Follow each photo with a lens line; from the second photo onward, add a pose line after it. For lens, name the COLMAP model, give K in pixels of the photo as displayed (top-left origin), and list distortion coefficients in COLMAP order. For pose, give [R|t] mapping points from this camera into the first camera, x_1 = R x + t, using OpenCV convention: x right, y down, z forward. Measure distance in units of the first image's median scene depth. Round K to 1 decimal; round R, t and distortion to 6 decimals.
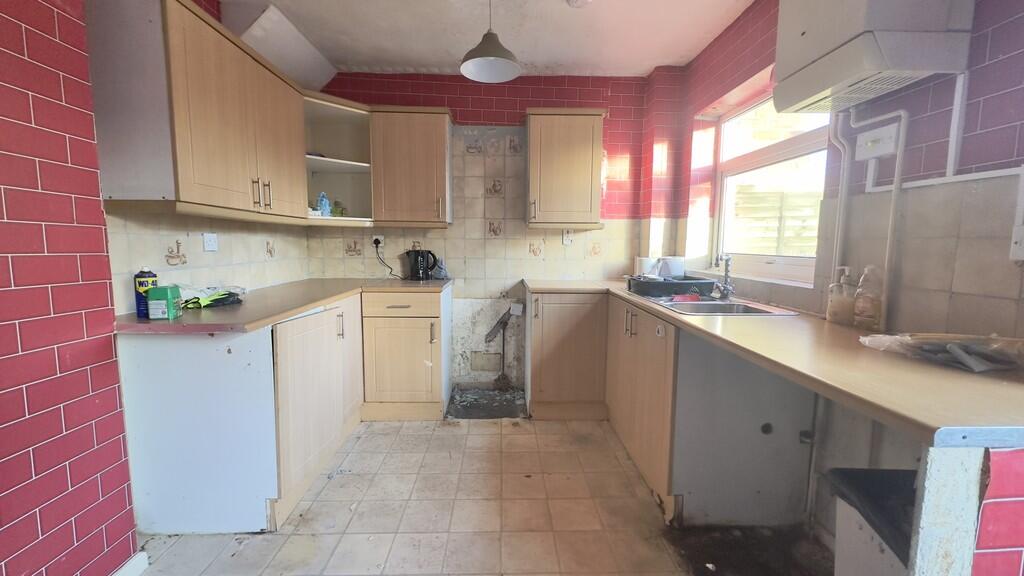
lens RADIAL K [[407.2, 0, 511.1], [0, 407.2, 287.9], [0, 0, 1]] dist [-0.005028, 0.000997]
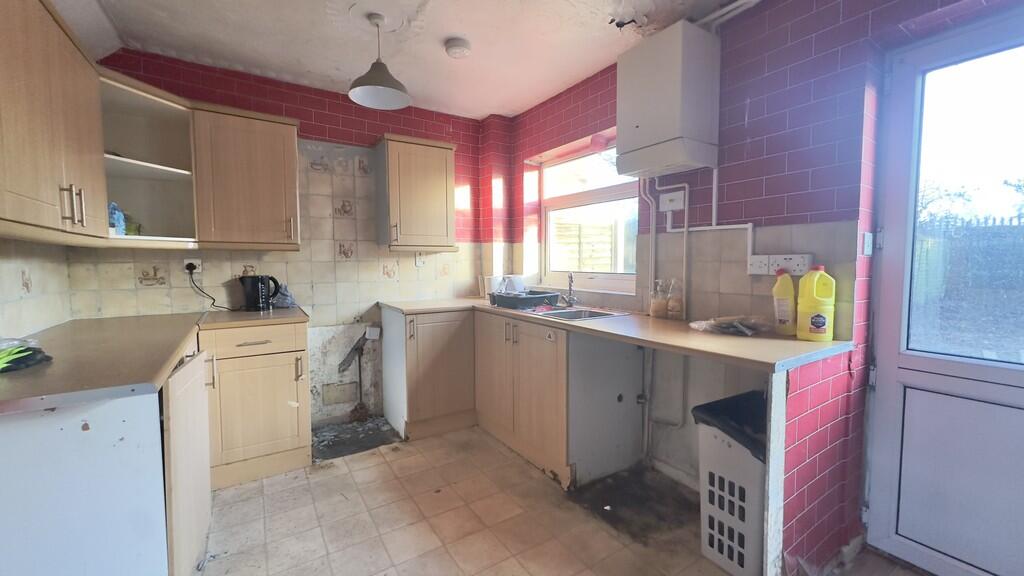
lens RADIAL K [[407.2, 0, 511.1], [0, 407.2, 287.9], [0, 0, 1]] dist [-0.005028, 0.000997]
pose [[0.852305, -0.045198, 0.521088, -0.267359], [0.067196, 0.997466, -0.023390, -0.013975], [-0.518710, 0.054951, 0.853182, -0.007313]]
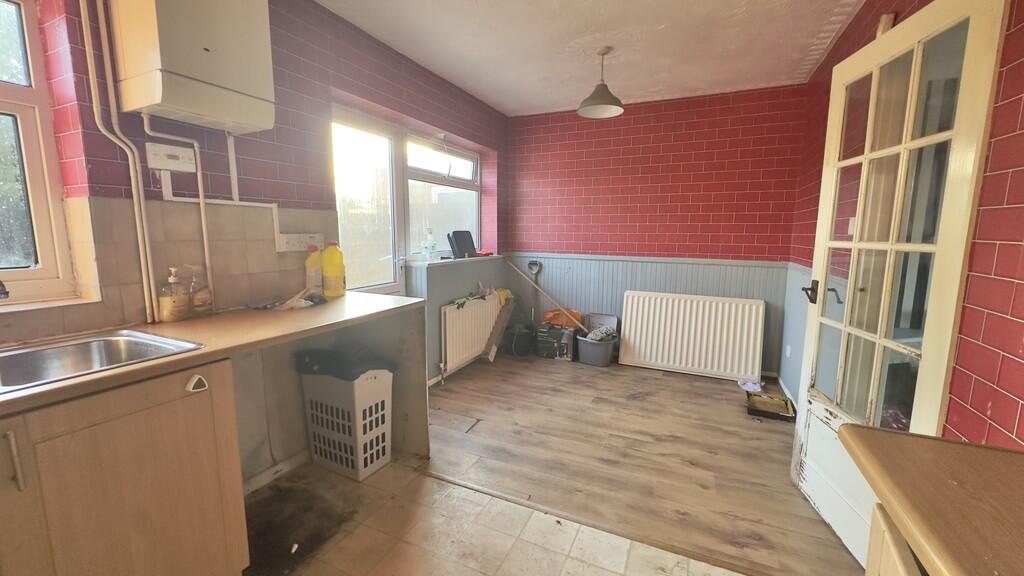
lens RADIAL K [[407.2, 0, 511.1], [0, 407.2, 287.9], [0, 0, 1]] dist [-0.005028, 0.000997]
pose [[-0.897107, -0.074242, 0.435532, -0.269562], [0.035483, 0.970489, 0.238520, -0.134256], [-0.440387, 0.229432, -0.867998, 0.923321]]
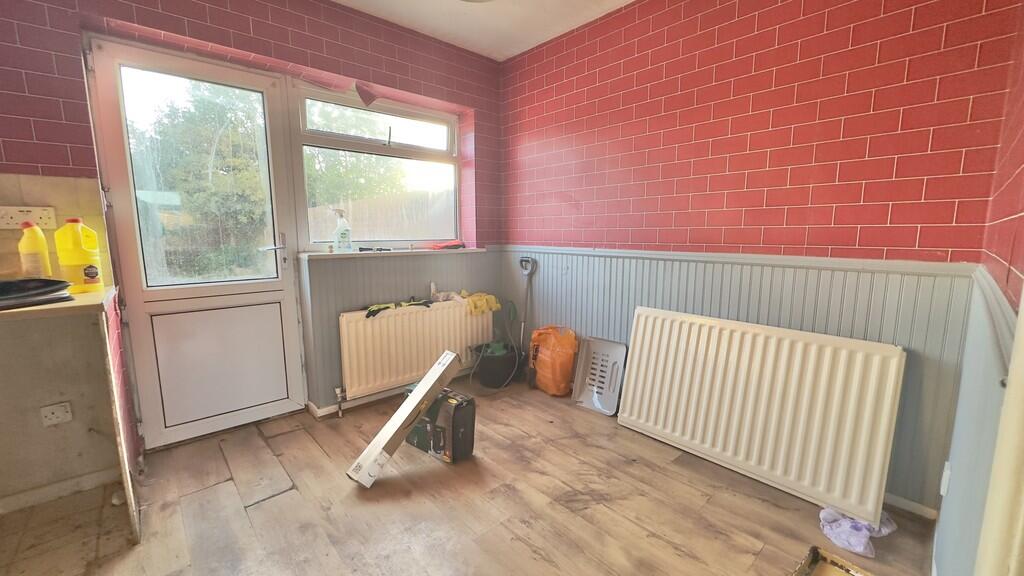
lens RADIAL K [[407.2, 0, 511.1], [0, 407.2, 287.9], [0, 0, 1]] dist [-0.005028, 0.000997]
pose [[-0.653263, -0.108001, 0.749389, -0.504469], [0.081391, 0.974021, 0.211325, -0.004729], [-0.752744, 0.199045, -0.627501, 0.191293]]
